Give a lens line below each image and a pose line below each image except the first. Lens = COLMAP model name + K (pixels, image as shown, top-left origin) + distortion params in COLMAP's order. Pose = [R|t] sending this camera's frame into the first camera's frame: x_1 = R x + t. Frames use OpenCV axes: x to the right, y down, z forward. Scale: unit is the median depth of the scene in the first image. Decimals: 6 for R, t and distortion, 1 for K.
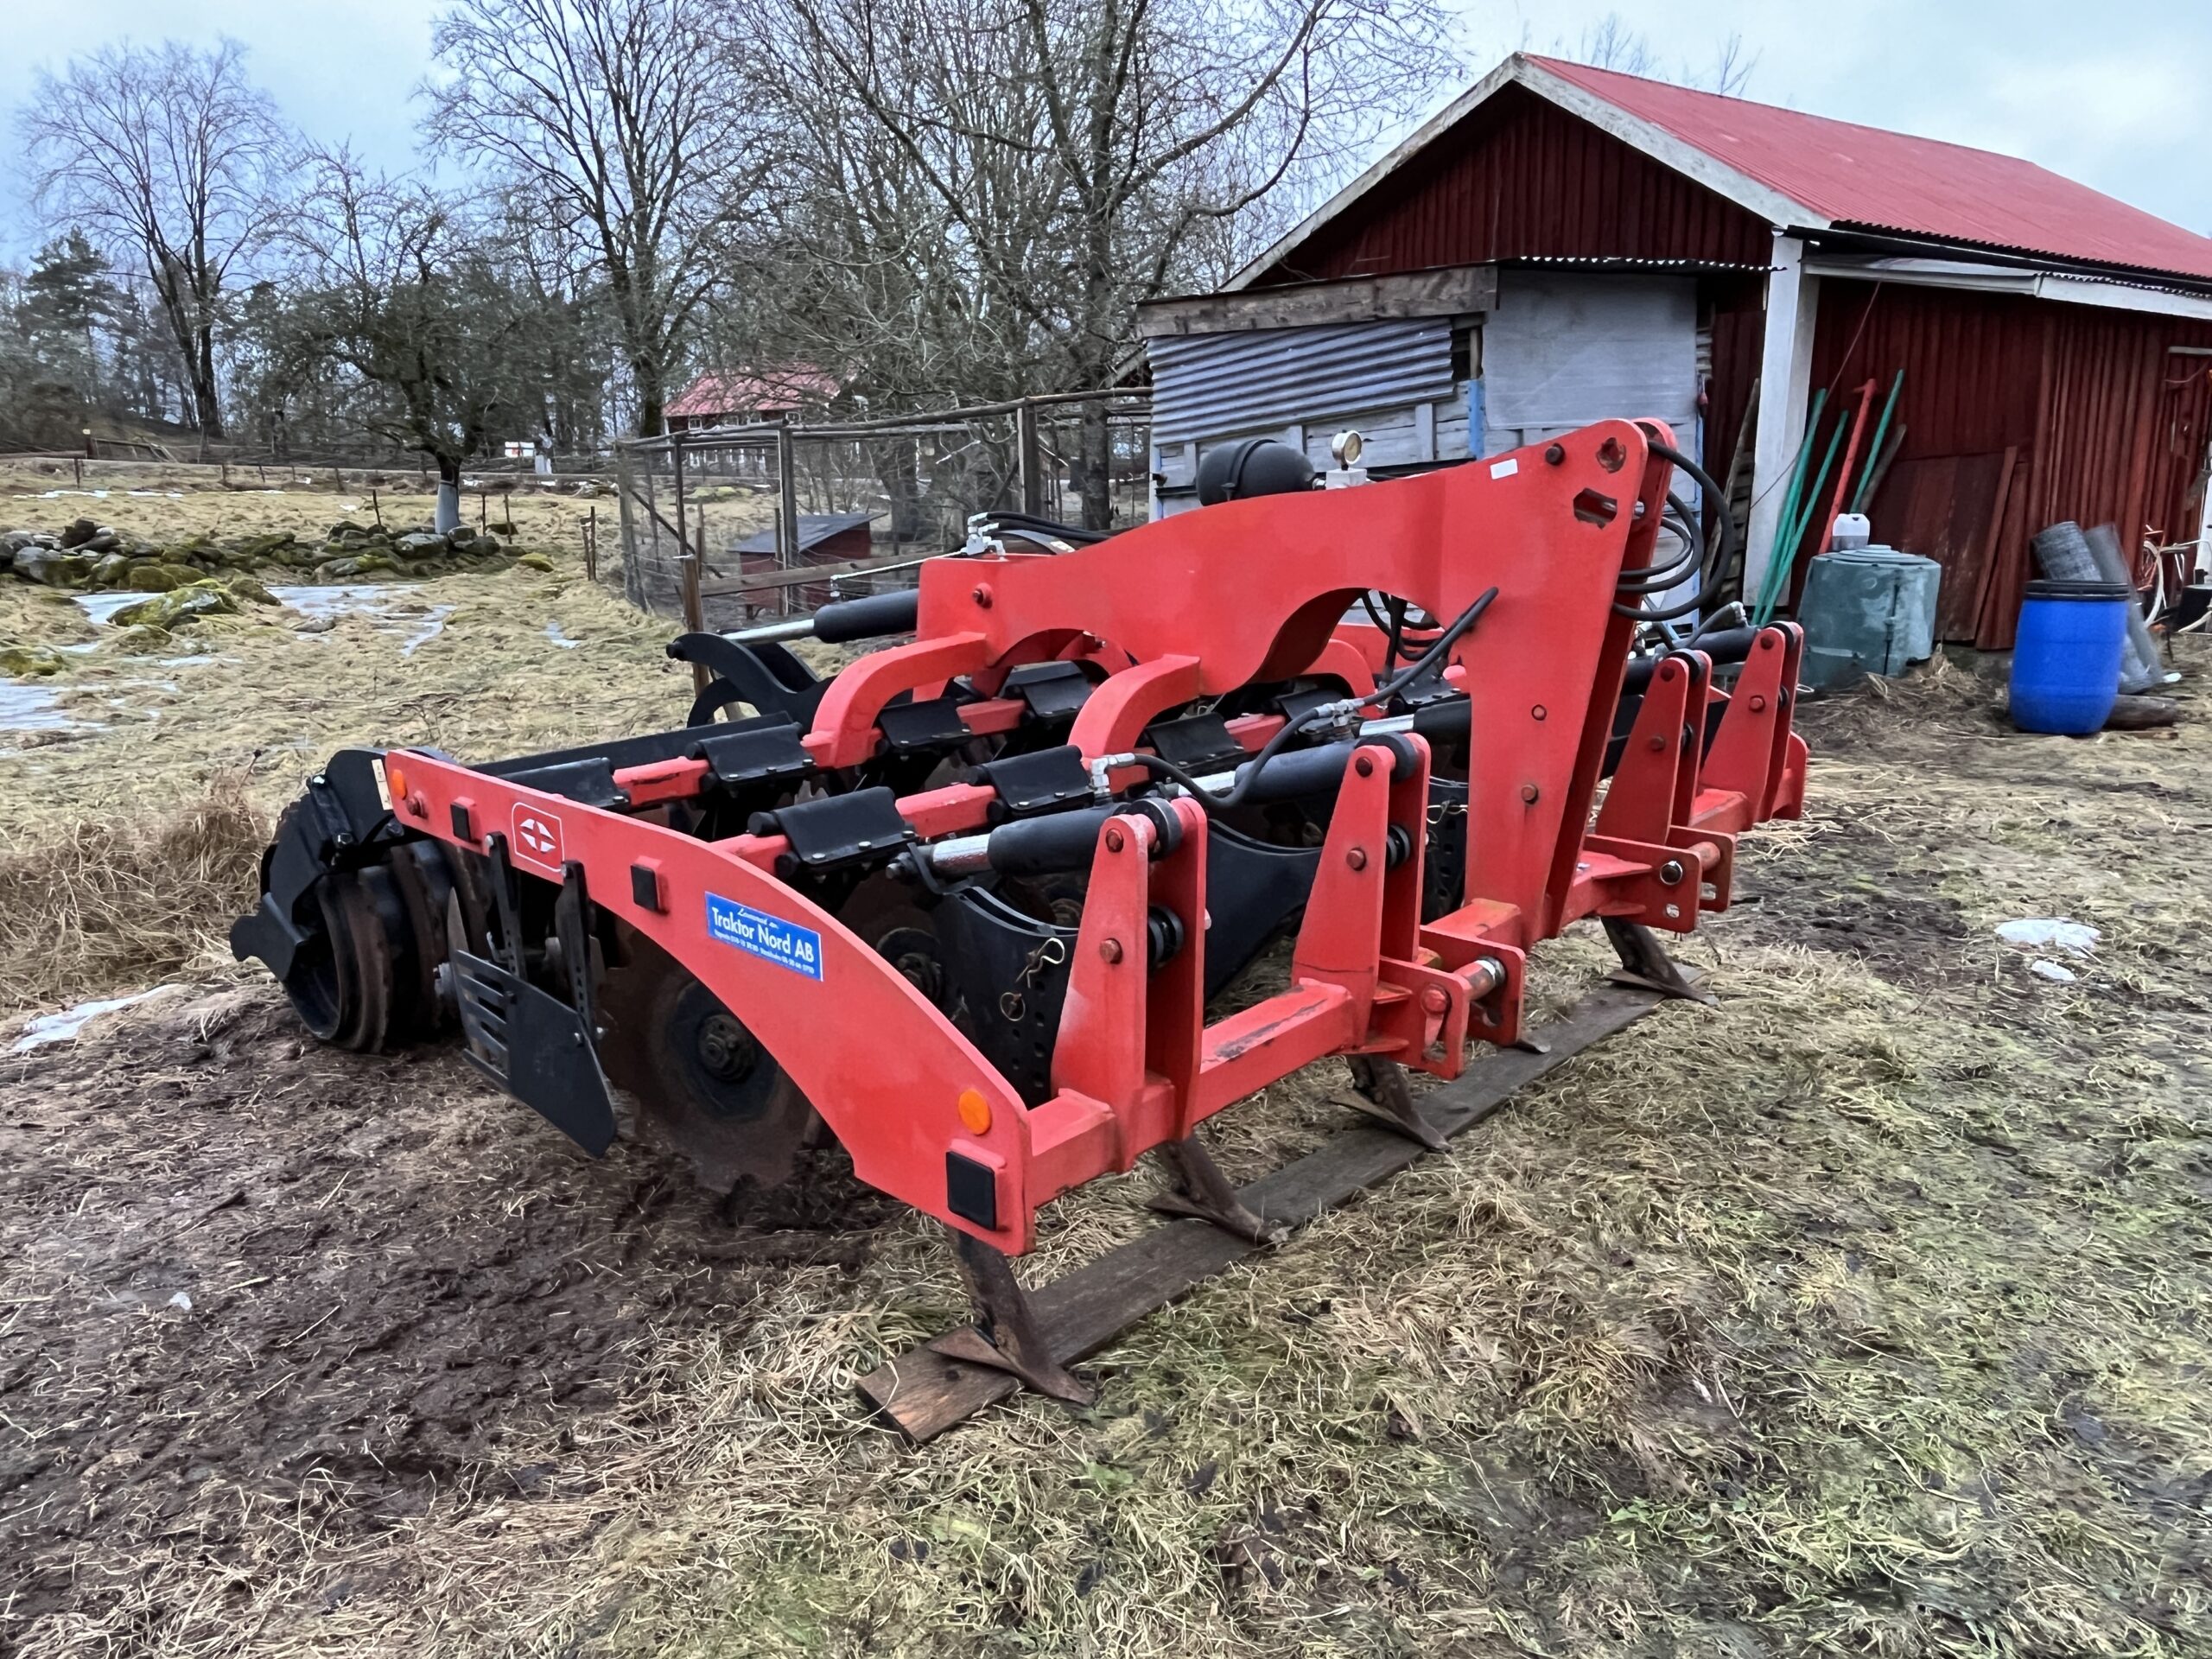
lens RADIAL K [[1444.2, 0, 1077.5], [0, 1444.2, 846.5], [0, 0, 1]] dist [-0.003209, -0.004314]
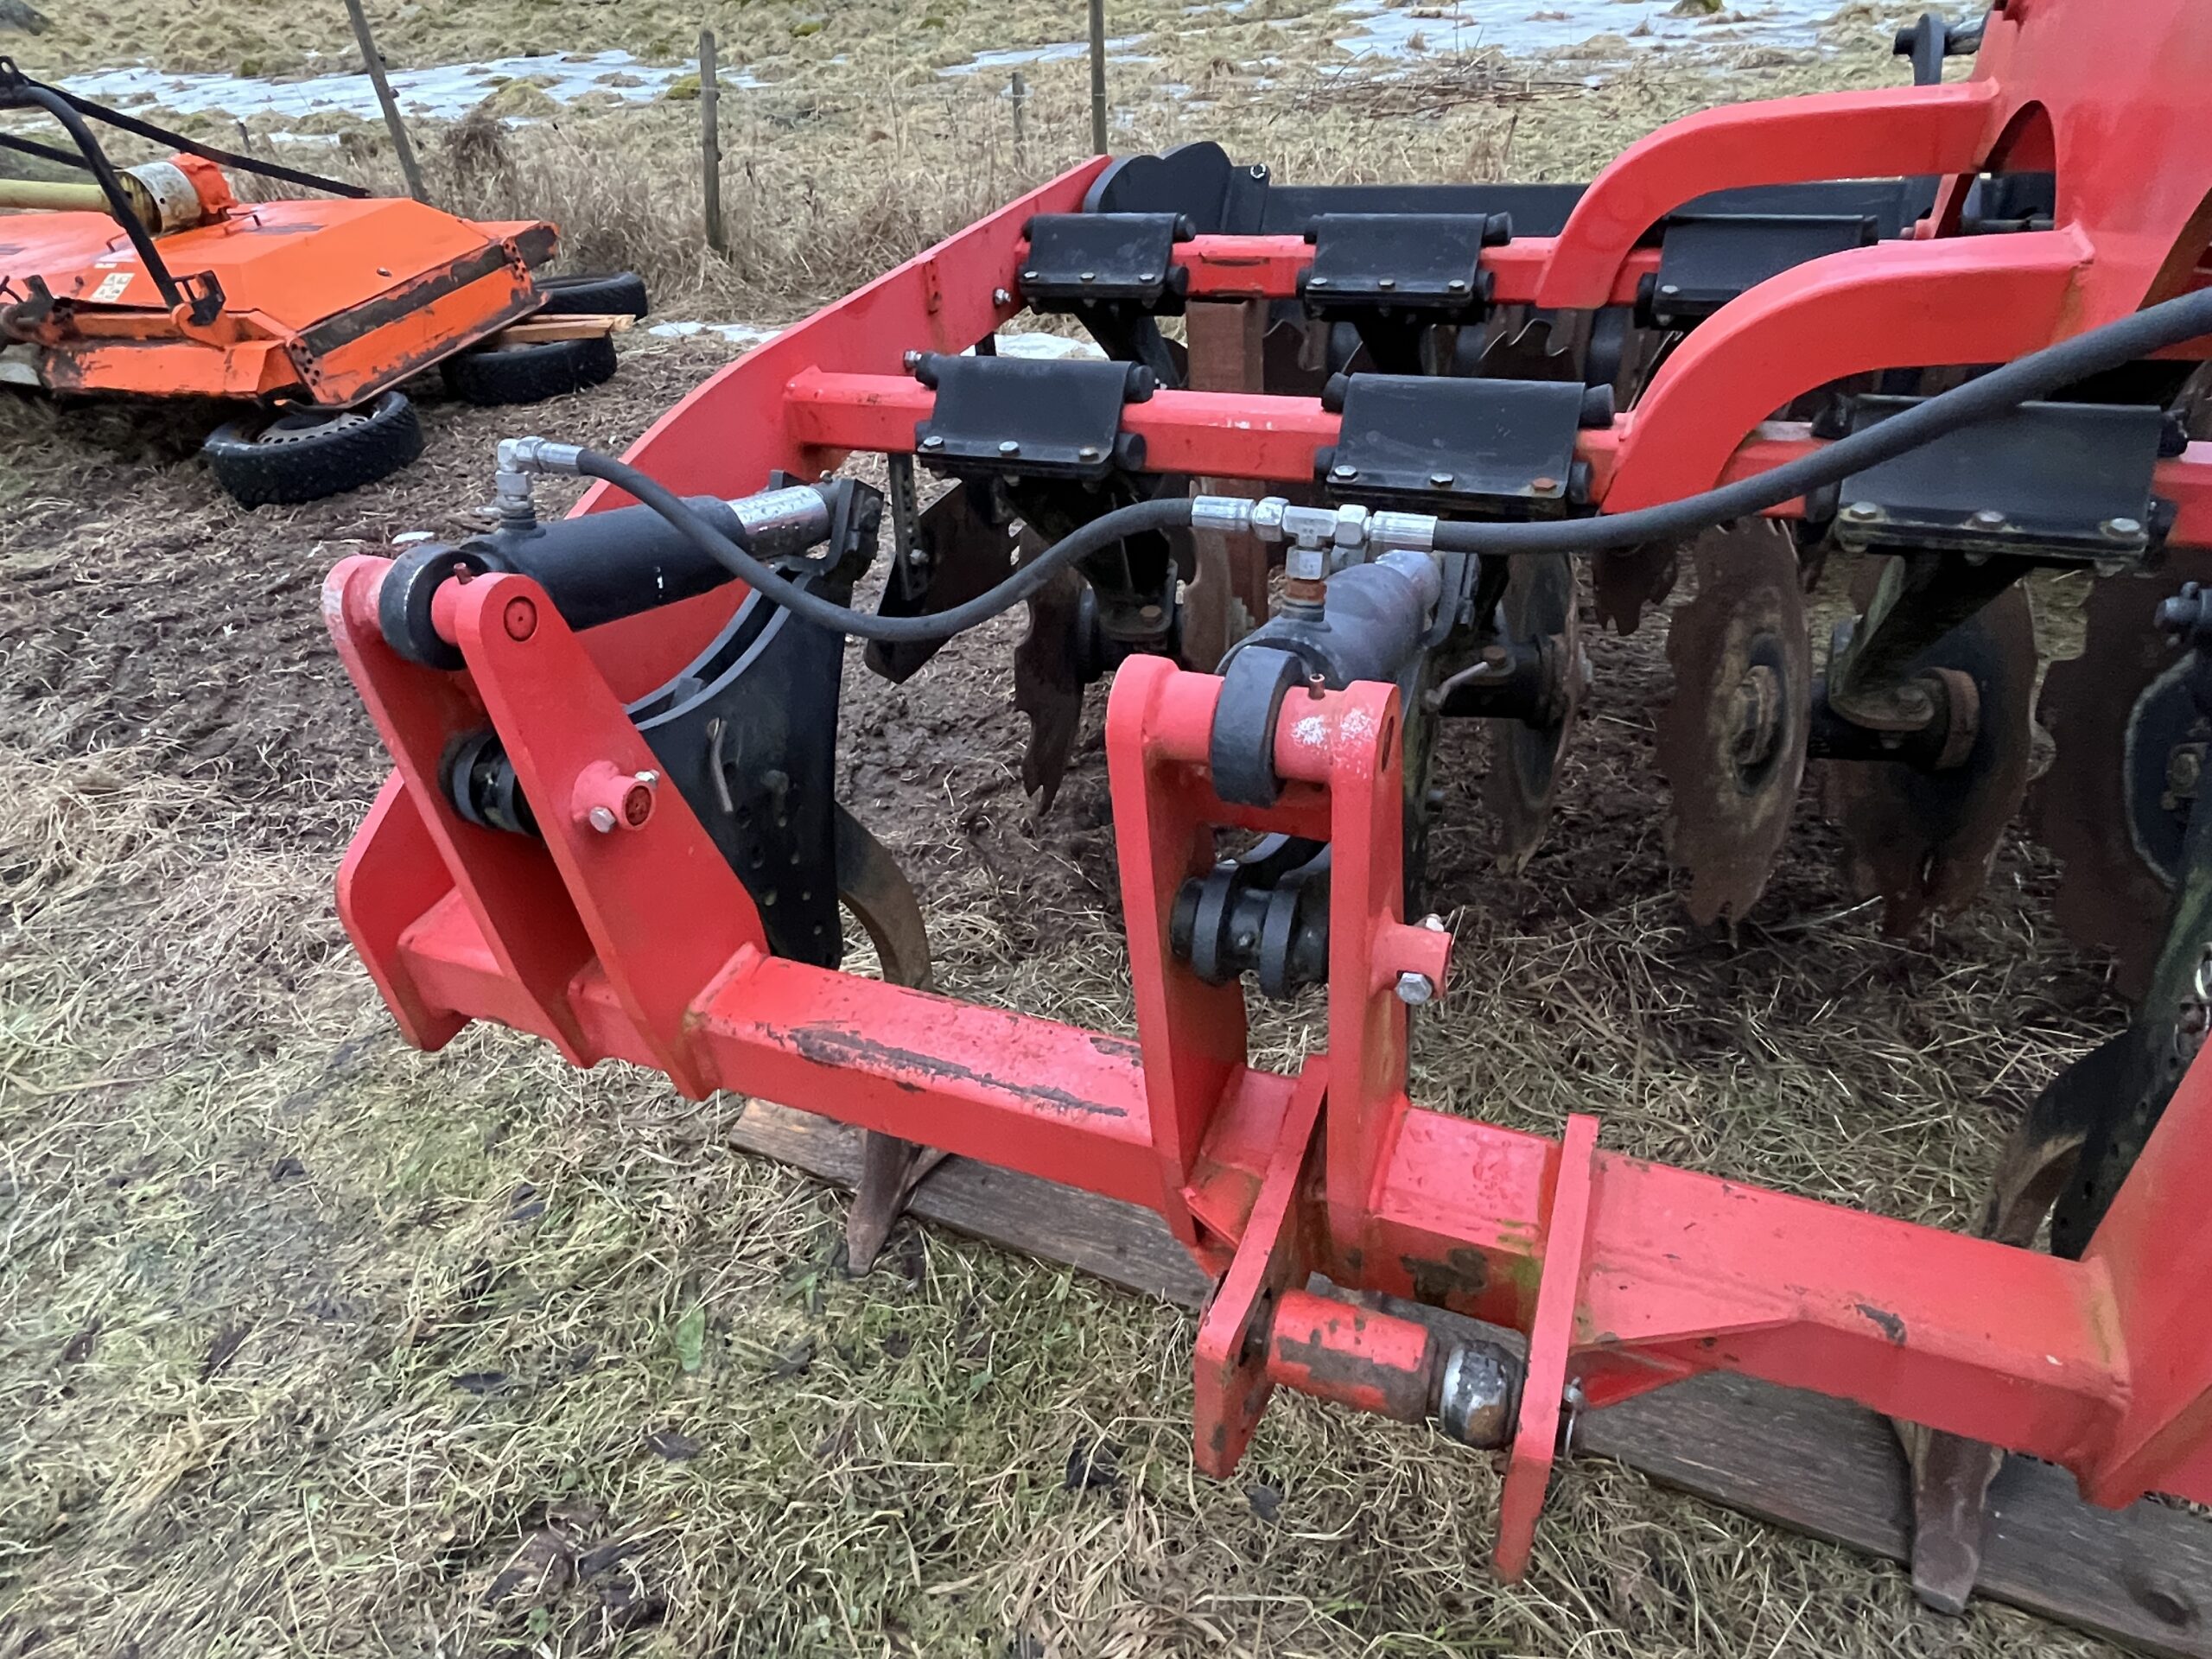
lens RADIAL K [[1332.5, 0, 1084.0], [0, 1332.5, 828.6], [0, 0, 1]] dist [-0.001000, -0.003179]
pose [[0.361952, 0.550179, -0.752525, 0.127948], [-0.165633, 0.832371, 0.528890, -0.056322], [0.917364, -0.066790, 0.392406, 0.241716]]
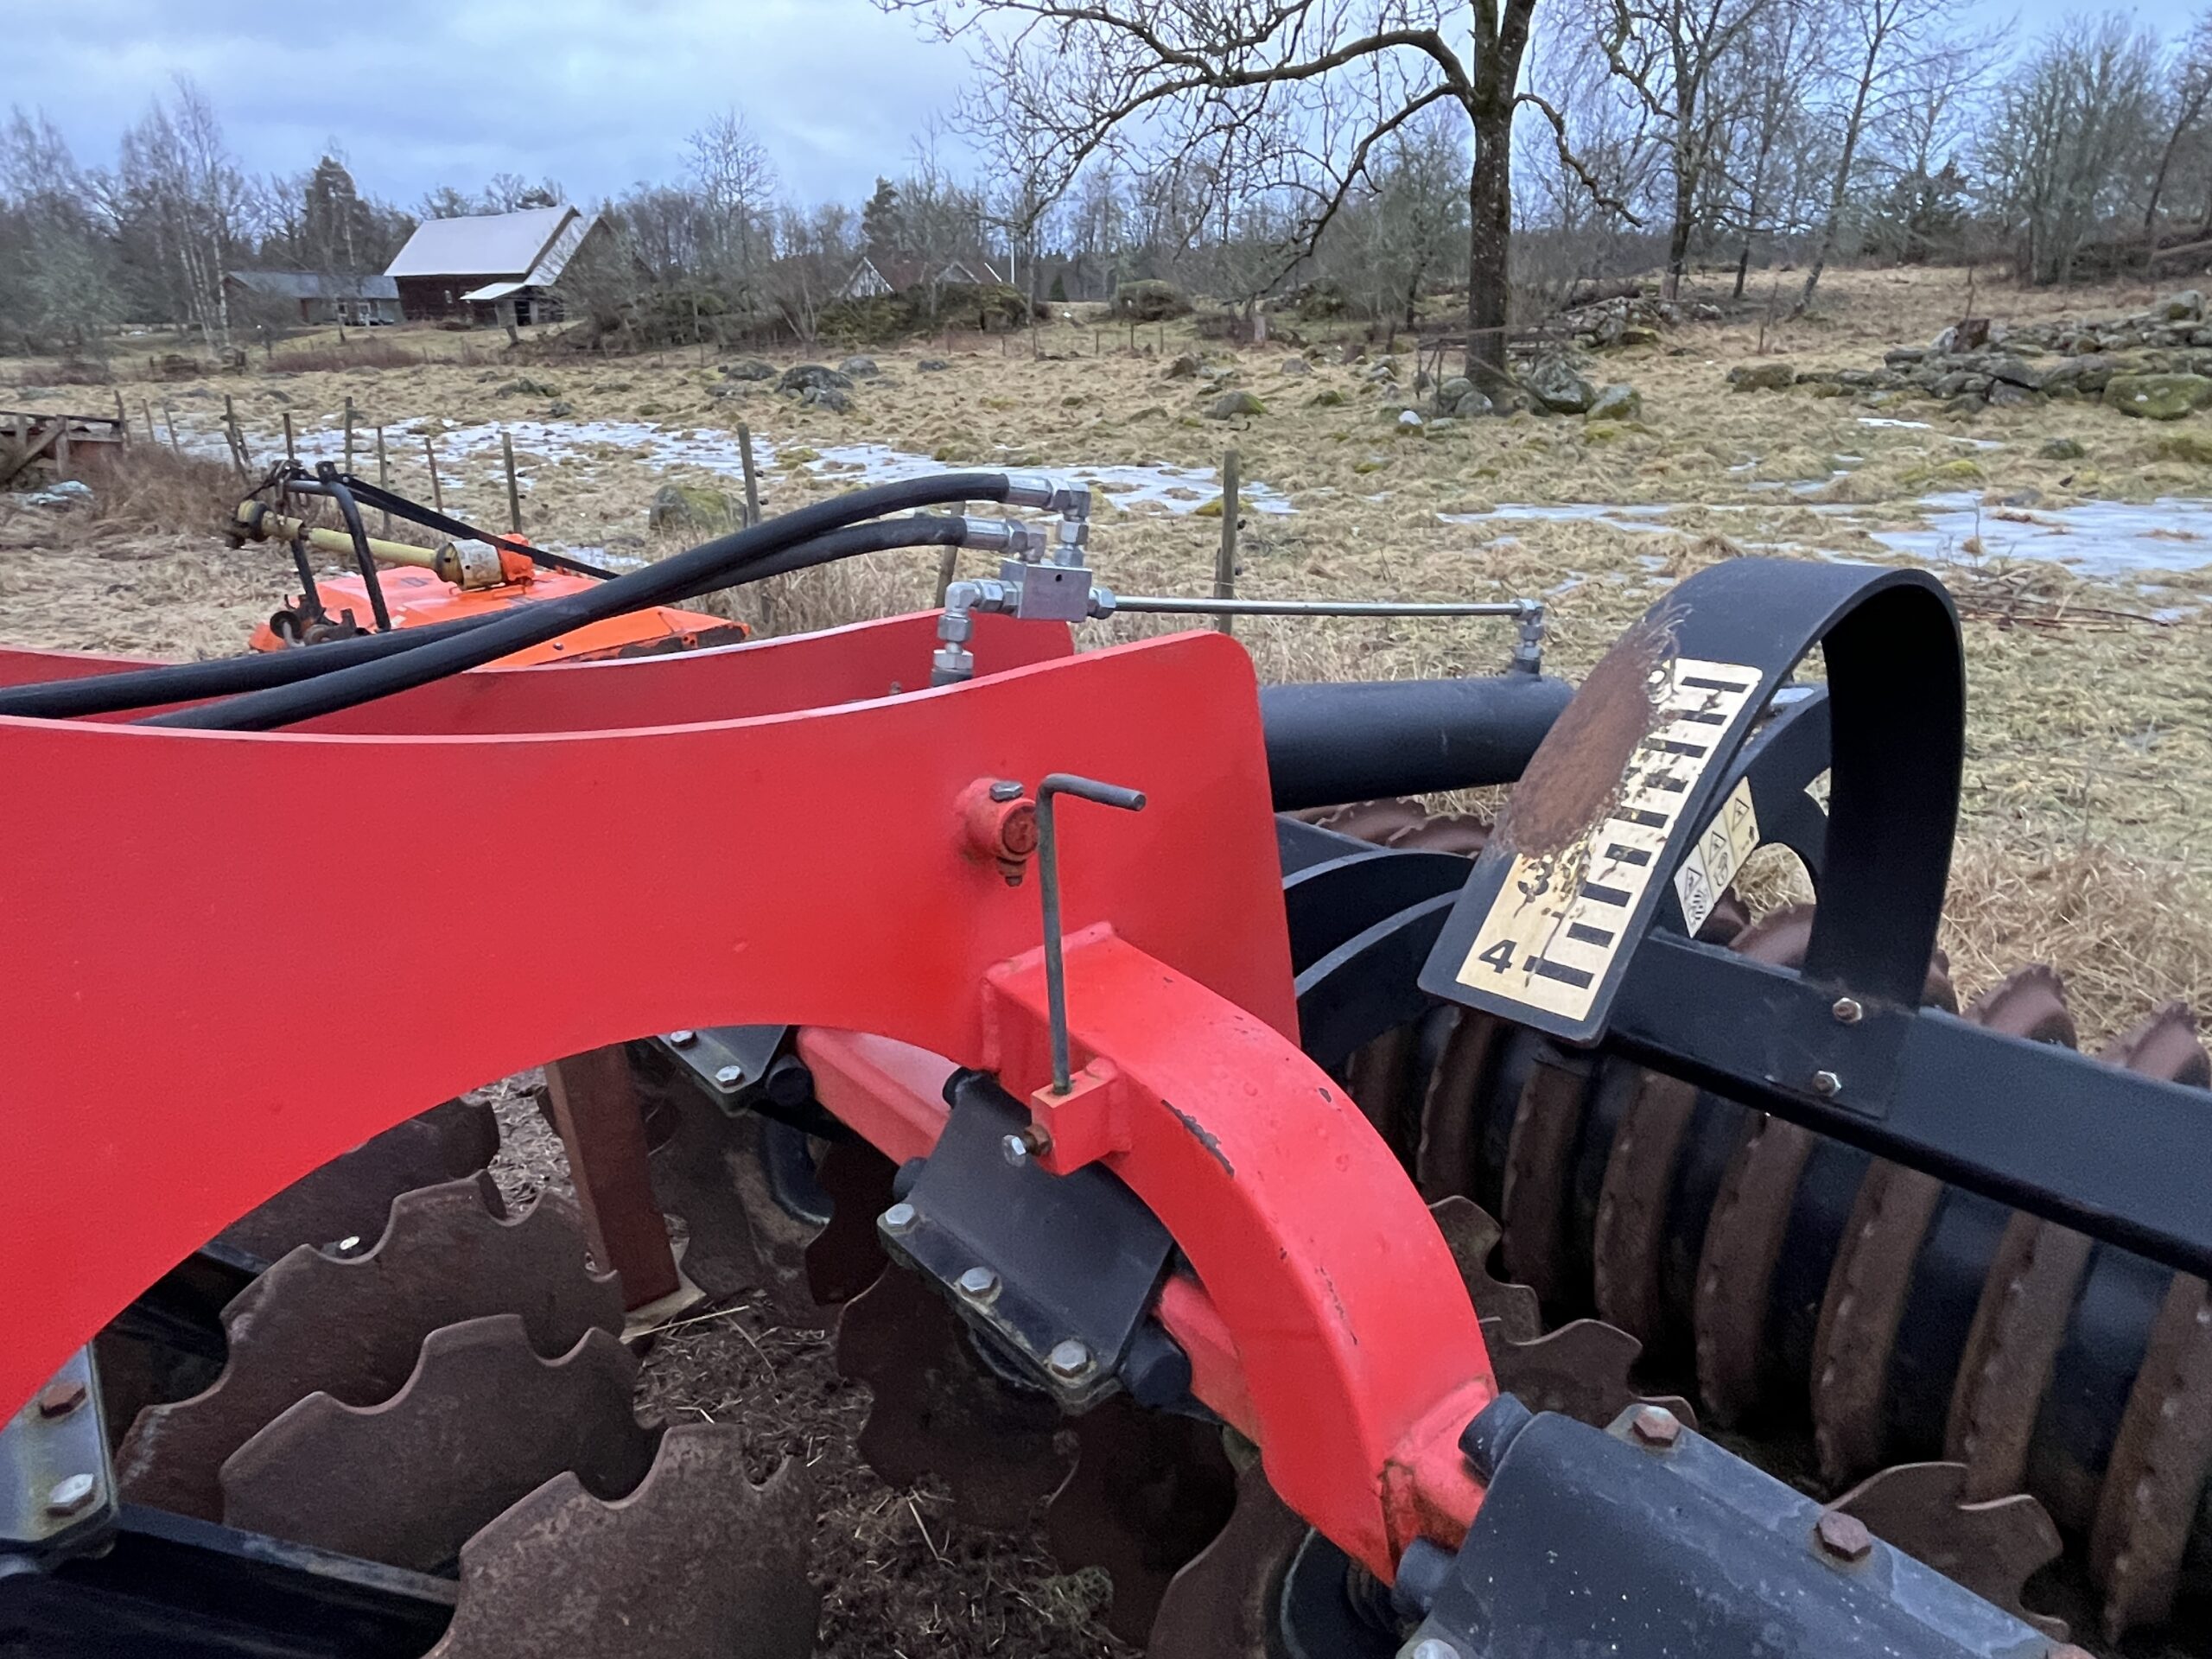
lens RADIAL K [[1332.5, 0, 1077.3], [0, 1332.5, 835.7], [0, 0, 1]] dist [-0.001000, -0.003179]
pose [[-0.119307, 0.366358, -0.922793, 0.086720], [-0.211926, 0.898615, 0.384159, -0.122842], [0.969976, 0.241397, -0.029570, 0.474050]]
